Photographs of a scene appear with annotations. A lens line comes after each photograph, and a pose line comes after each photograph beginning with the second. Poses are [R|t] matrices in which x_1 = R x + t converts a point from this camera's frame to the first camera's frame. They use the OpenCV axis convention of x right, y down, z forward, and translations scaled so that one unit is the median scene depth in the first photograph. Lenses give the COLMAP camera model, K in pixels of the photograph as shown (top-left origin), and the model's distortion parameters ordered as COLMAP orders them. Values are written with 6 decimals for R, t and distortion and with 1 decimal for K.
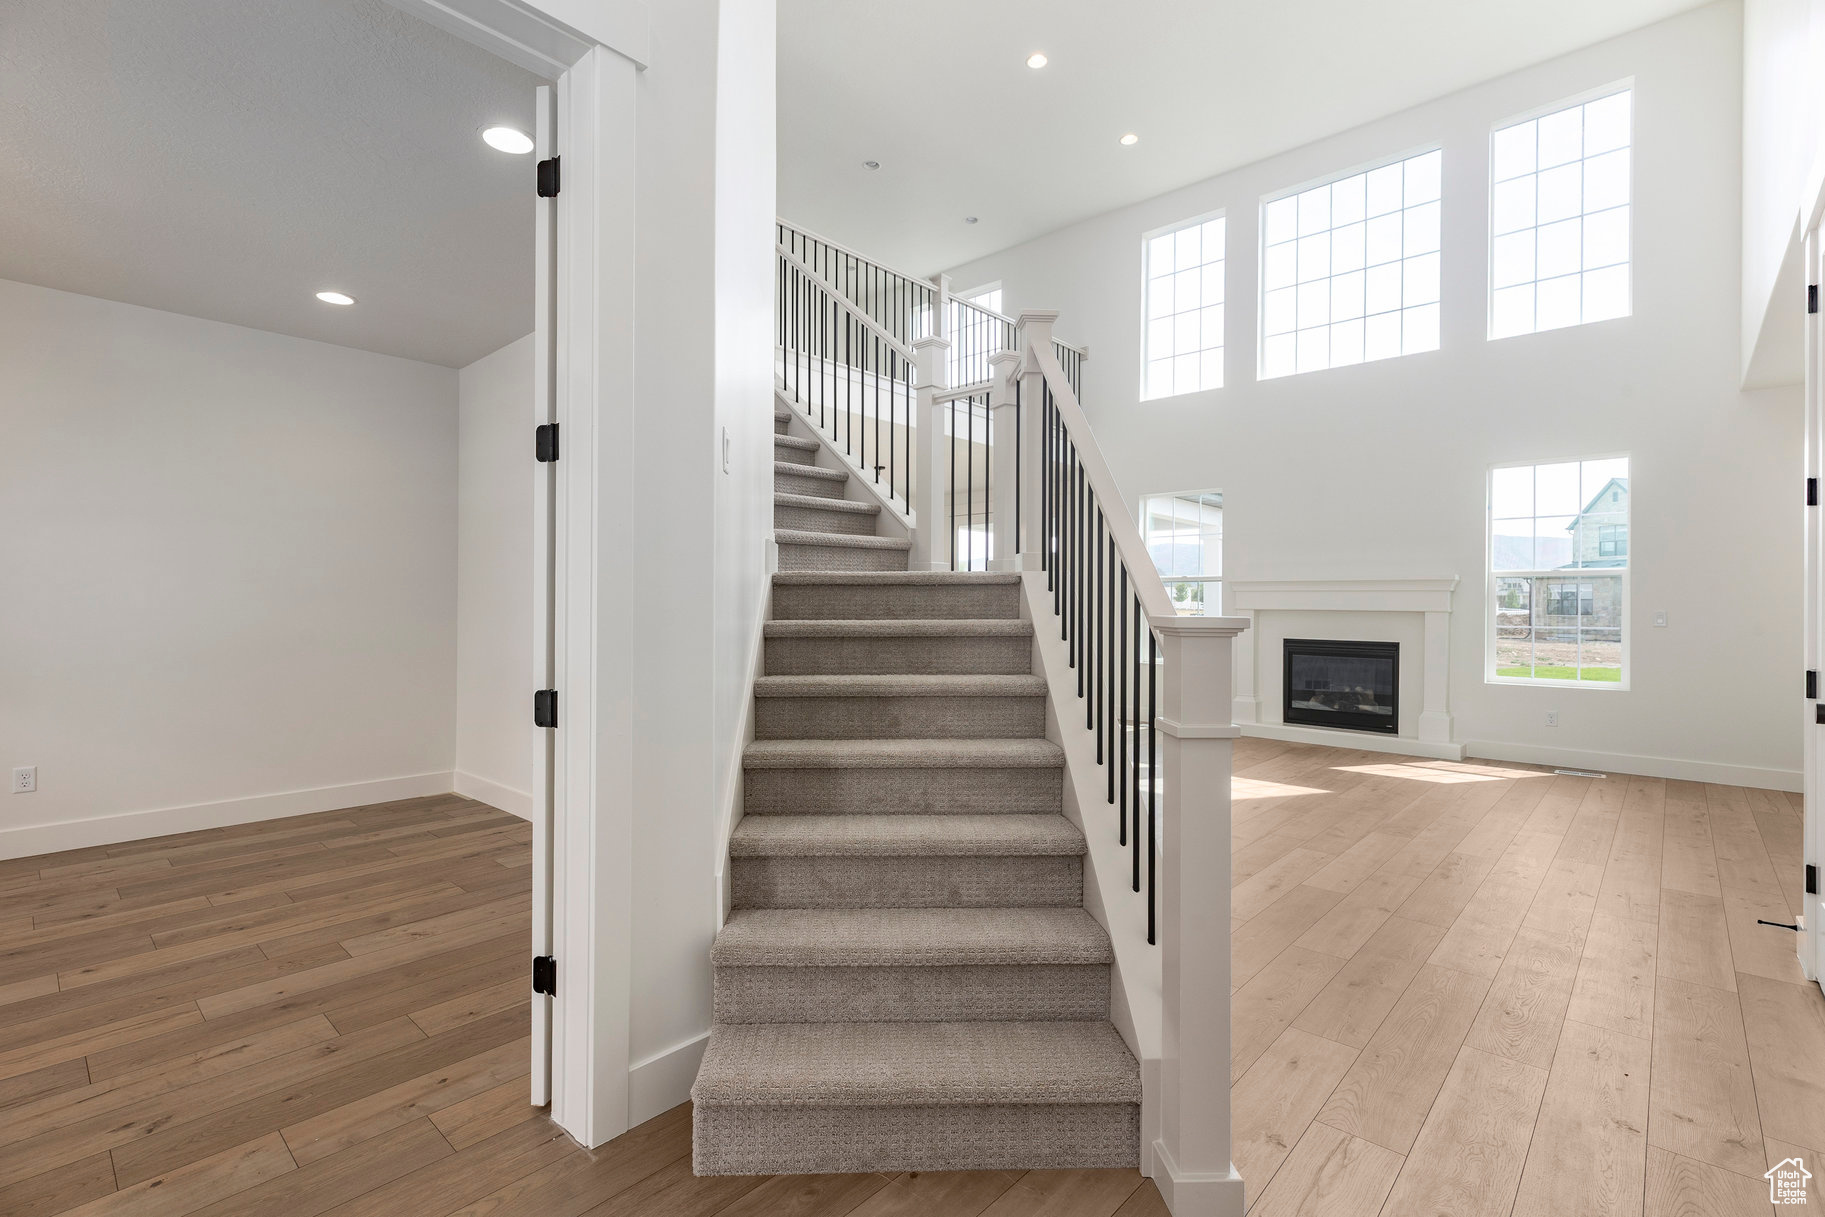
lens RADIAL K [[819.4, 0, 912.5], [0, 819.4, 608.5], [0, 0, 1]] dist [0.007570, -0.000279]
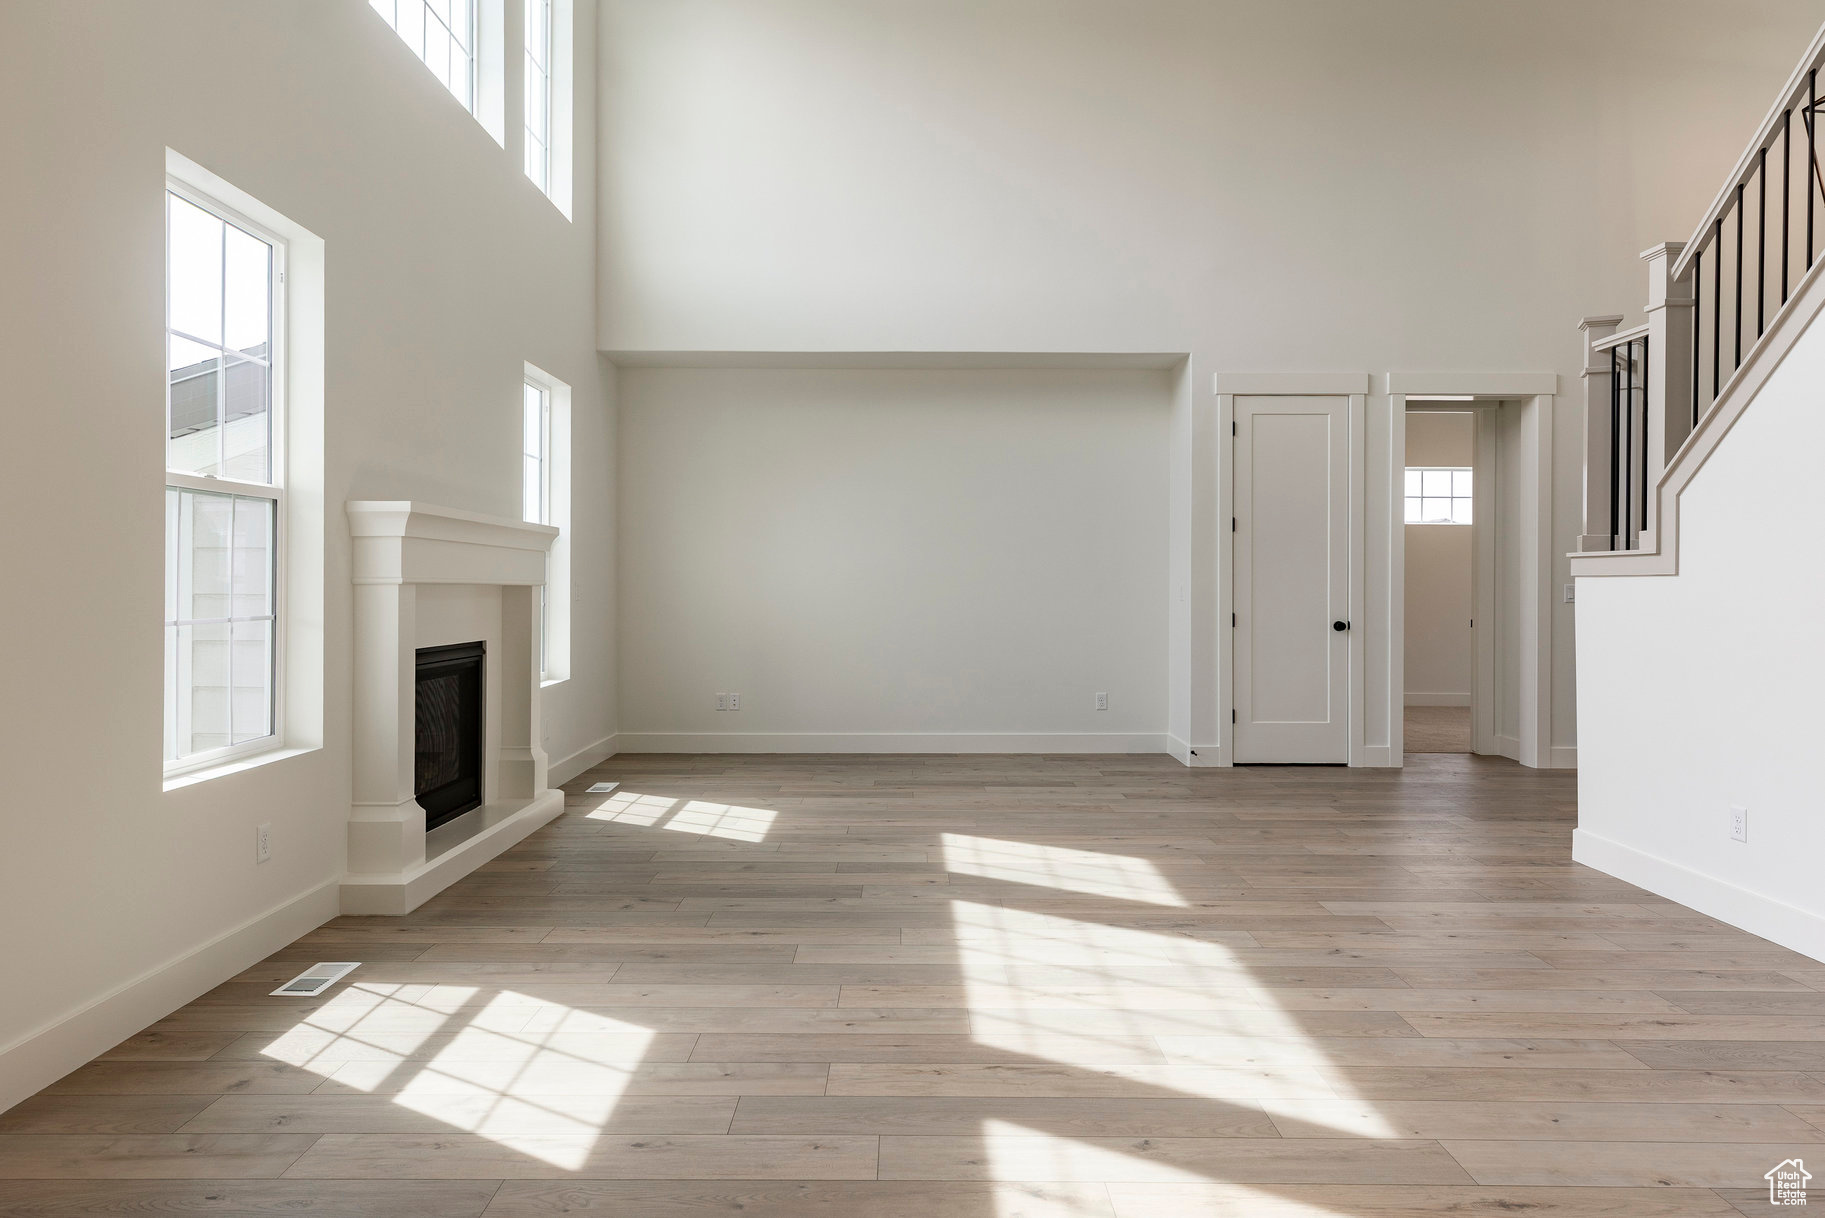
lens RADIAL K [[1163.0, 0, 906.8], [0, 1163.0, 584.0], [0, 0, 1]] dist [0.004911, 0.000956]
pose [[-0.673222, -0.007494, 0.739403, -0.211174], [-0.004563, 0.999972, 0.005980, -0.004585], [-0.739426, 0.000652, -0.673237, 1.445087]]
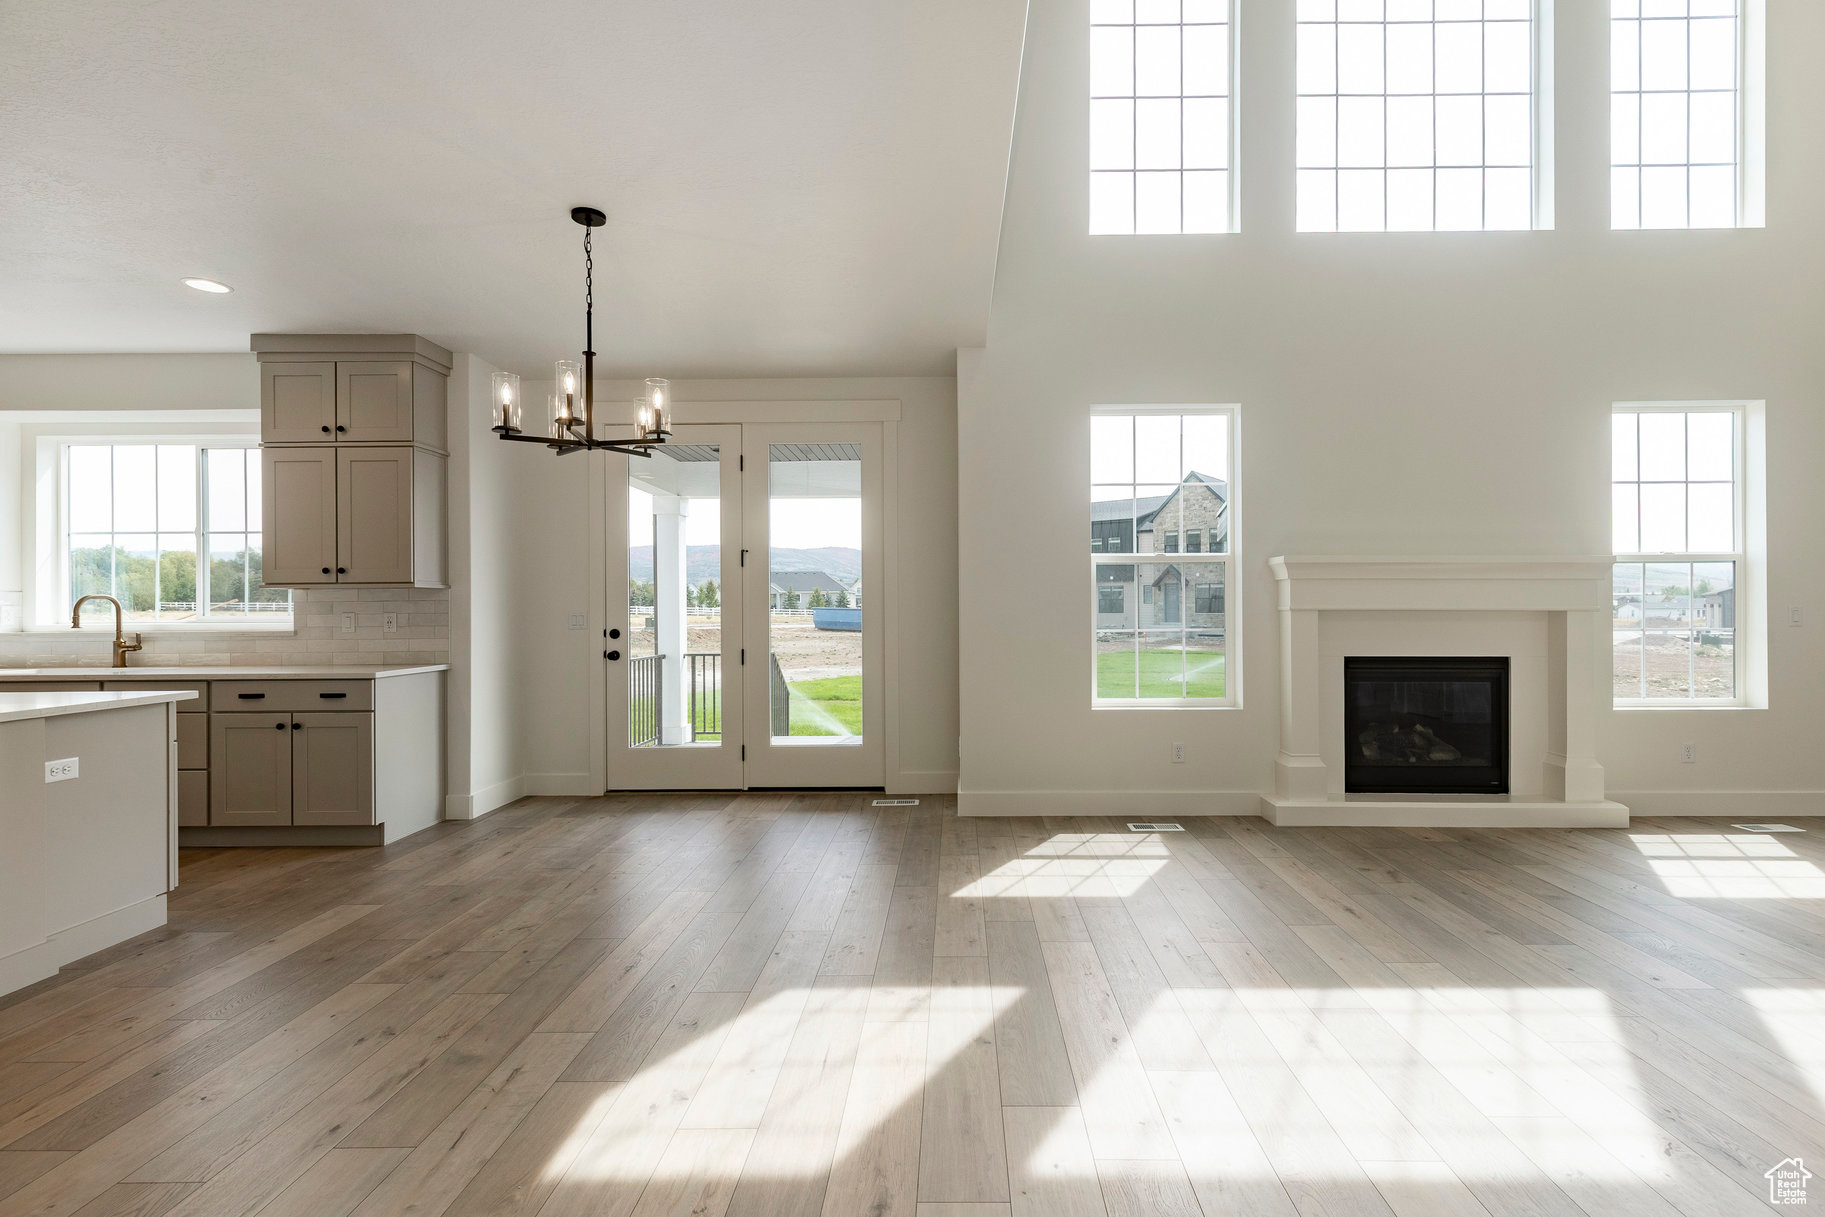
lens RADIAL K [[846.9, 0, 944.8], [0, 846.9, 609.5], [0, 0, 1]] dist [0.007152, 0.000207]
pose [[0.749268, -0.008450, 0.662213, -0.233484], [0.009792, 0.999951, 0.001681, -0.003471], [-0.662195, 0.005225, 0.749314, 0.859381]]
